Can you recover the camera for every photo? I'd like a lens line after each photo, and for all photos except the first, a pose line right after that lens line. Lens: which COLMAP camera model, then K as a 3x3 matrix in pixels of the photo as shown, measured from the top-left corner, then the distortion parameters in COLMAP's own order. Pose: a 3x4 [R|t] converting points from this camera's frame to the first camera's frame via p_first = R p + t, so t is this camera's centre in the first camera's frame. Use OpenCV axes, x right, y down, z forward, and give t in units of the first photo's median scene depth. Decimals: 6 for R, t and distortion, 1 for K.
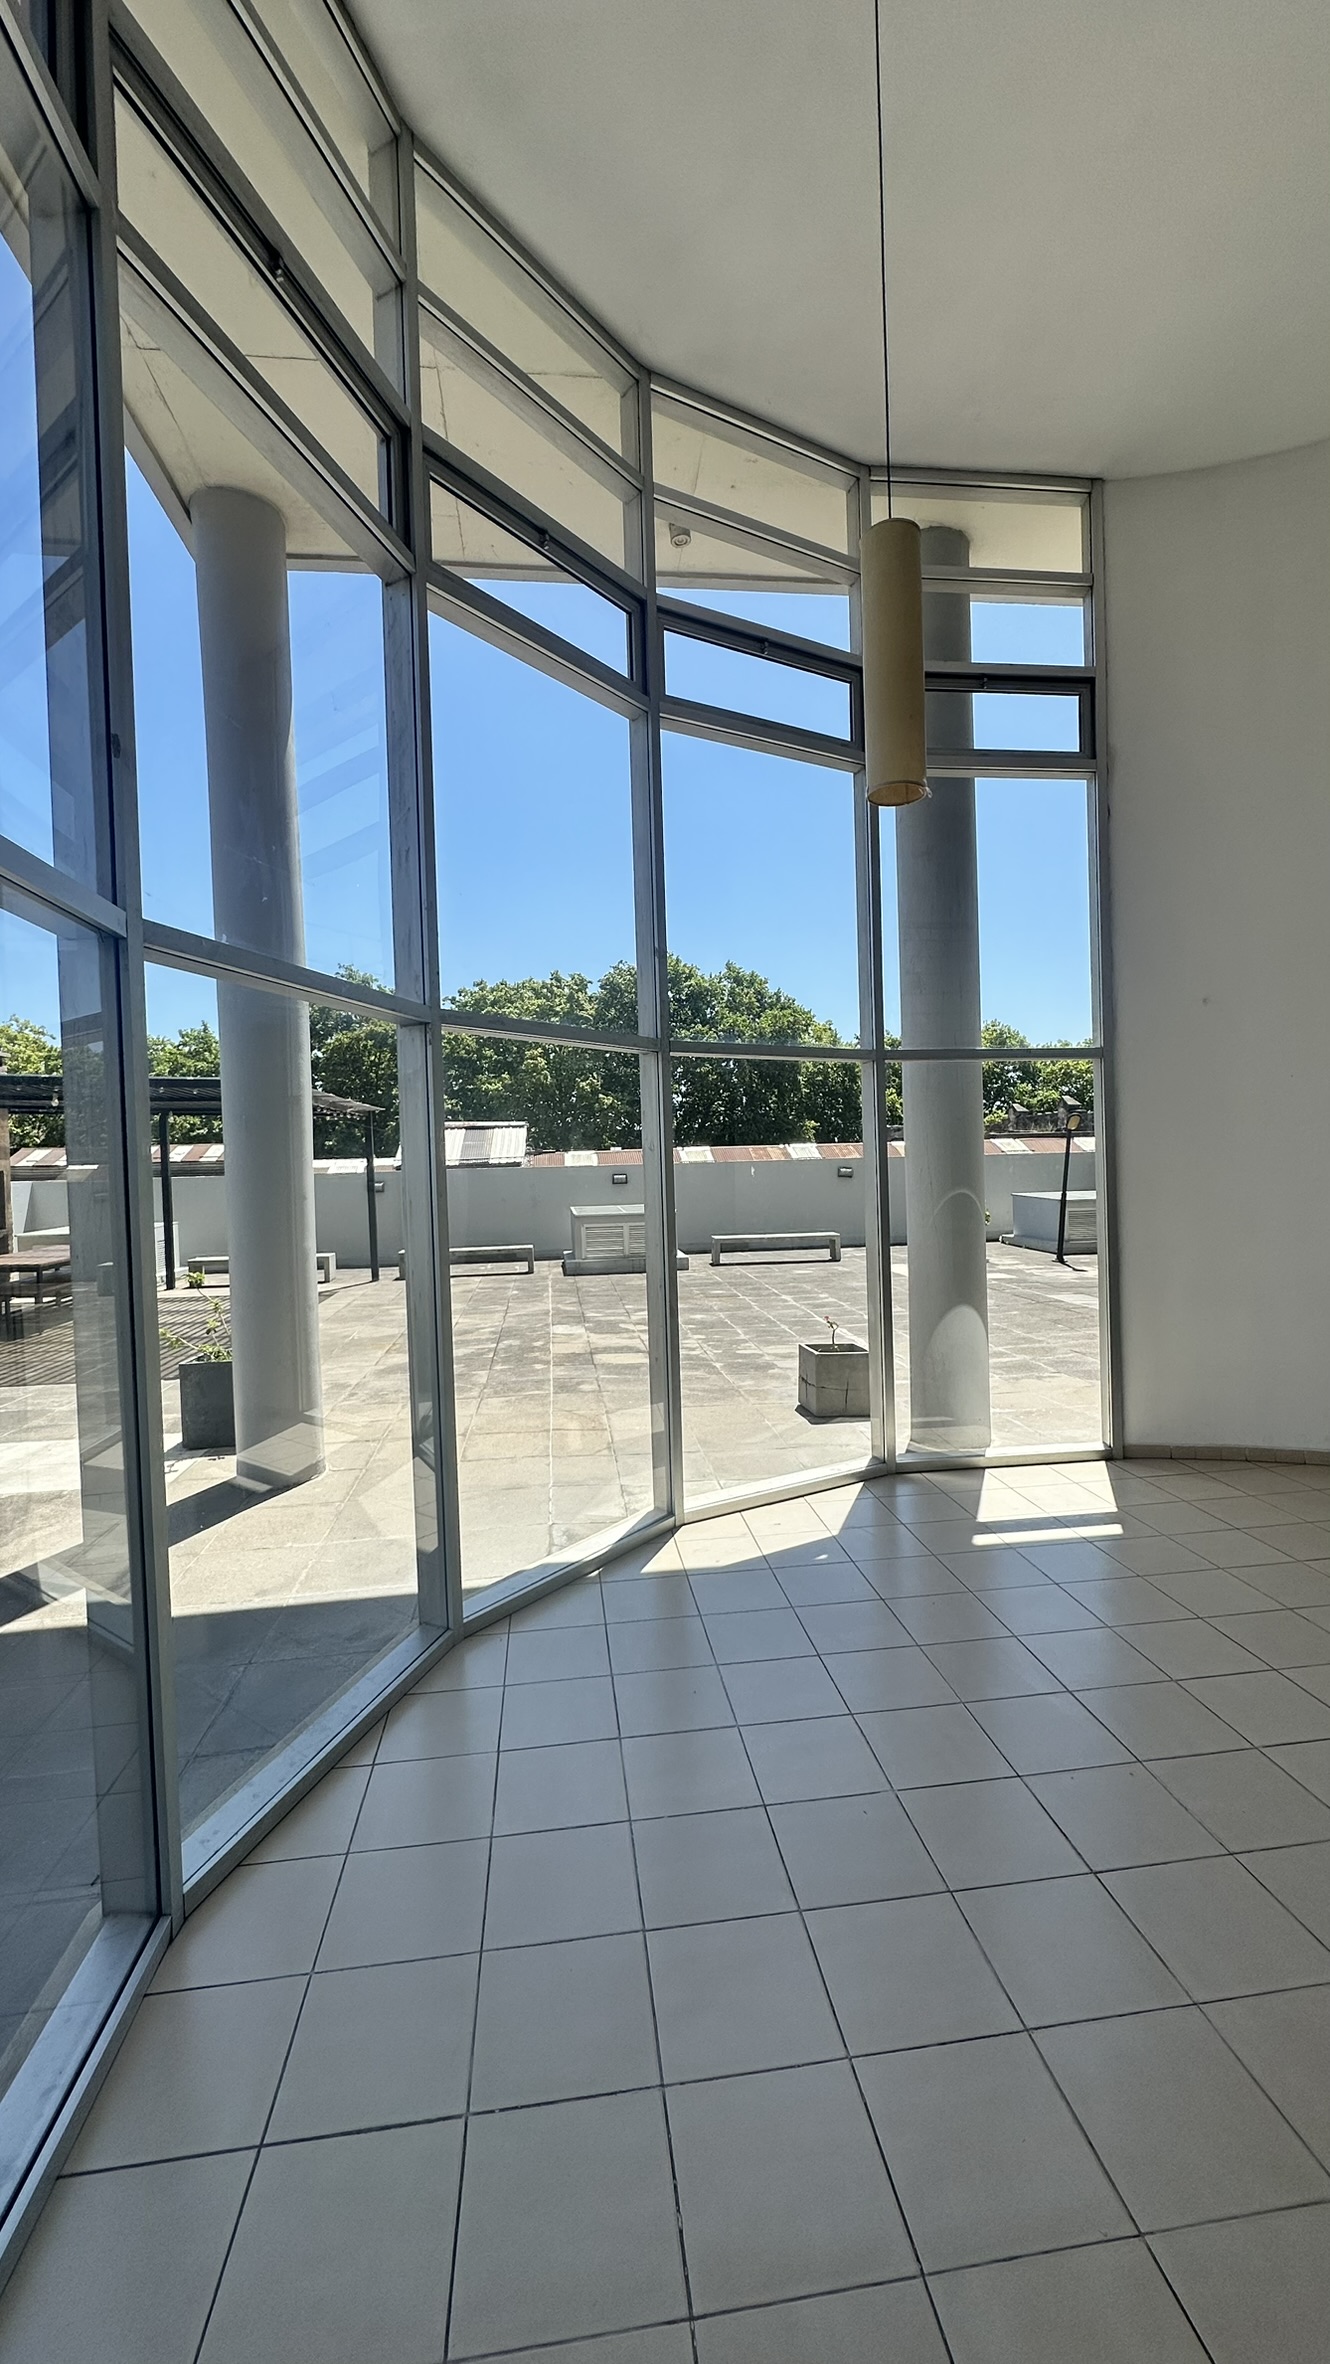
lens RADIAL K [[942.5, 0, 664.9], [0, 942.5, 1182.2], [0, 0, 1]] dist [-0.004324, -0.000130]
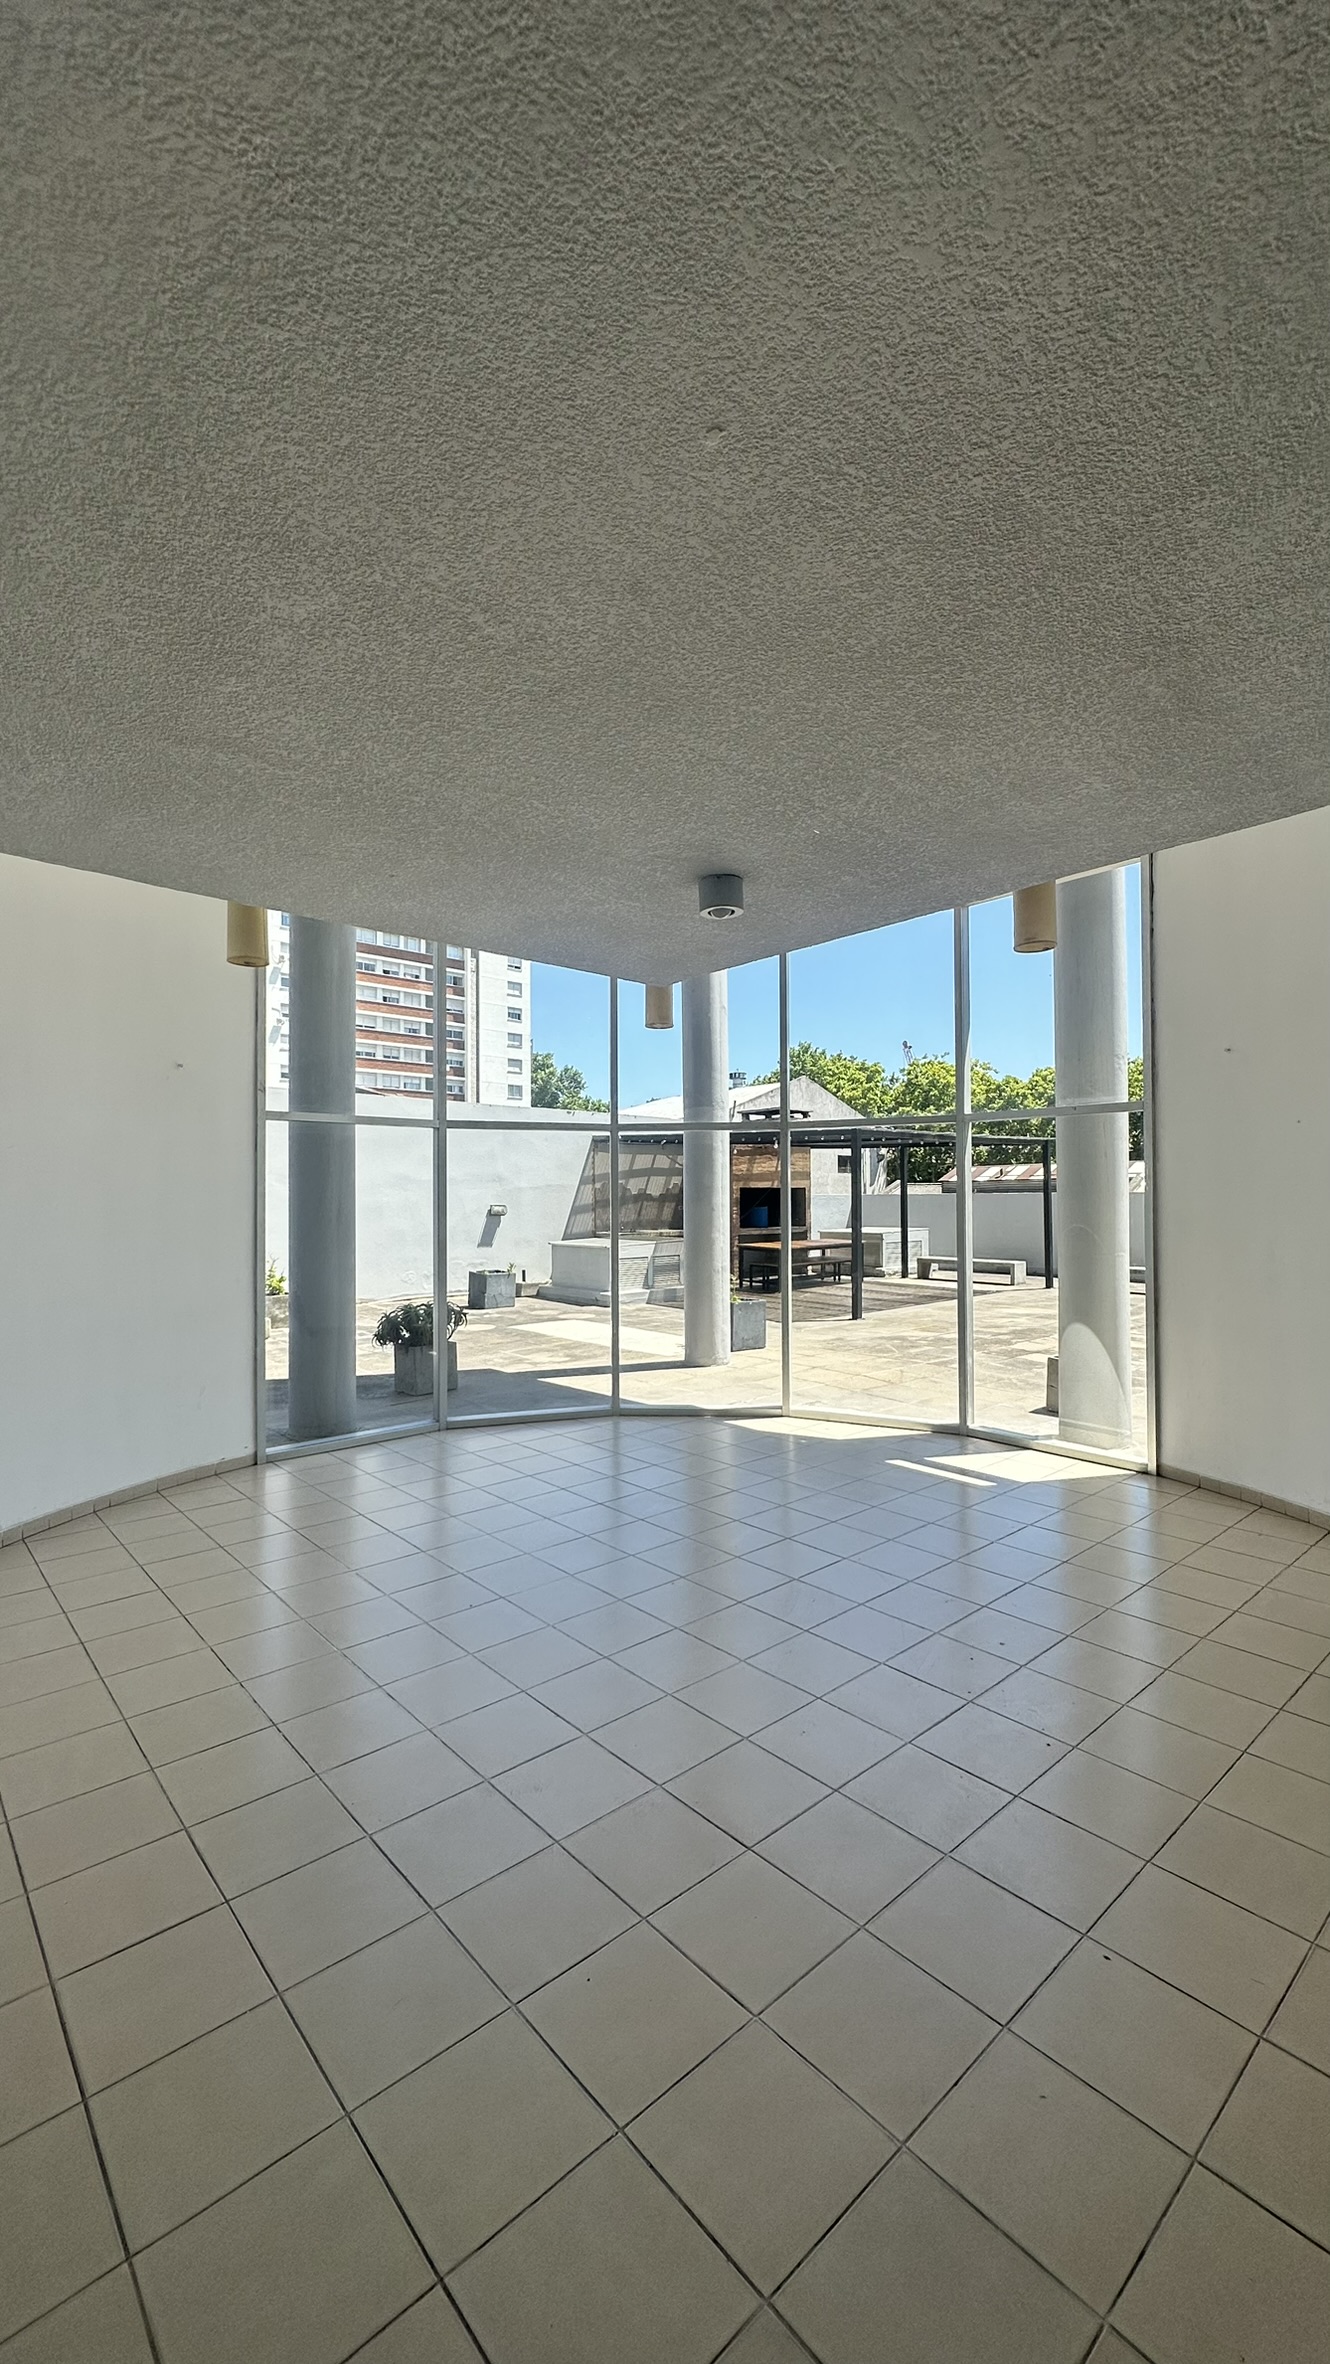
lens RADIAL K [[942.5, 0, 668.6], [0, 942.5, 1182.6], [0, 0, 1]] dist [-0.004324, -0.000130]
pose [[0.566531, 0.009826, -0.823981, 0.383842], [-0.021352, 0.999768, -0.002758, -0.011592], [0.823763, 0.019156, 0.566610, -0.033693]]
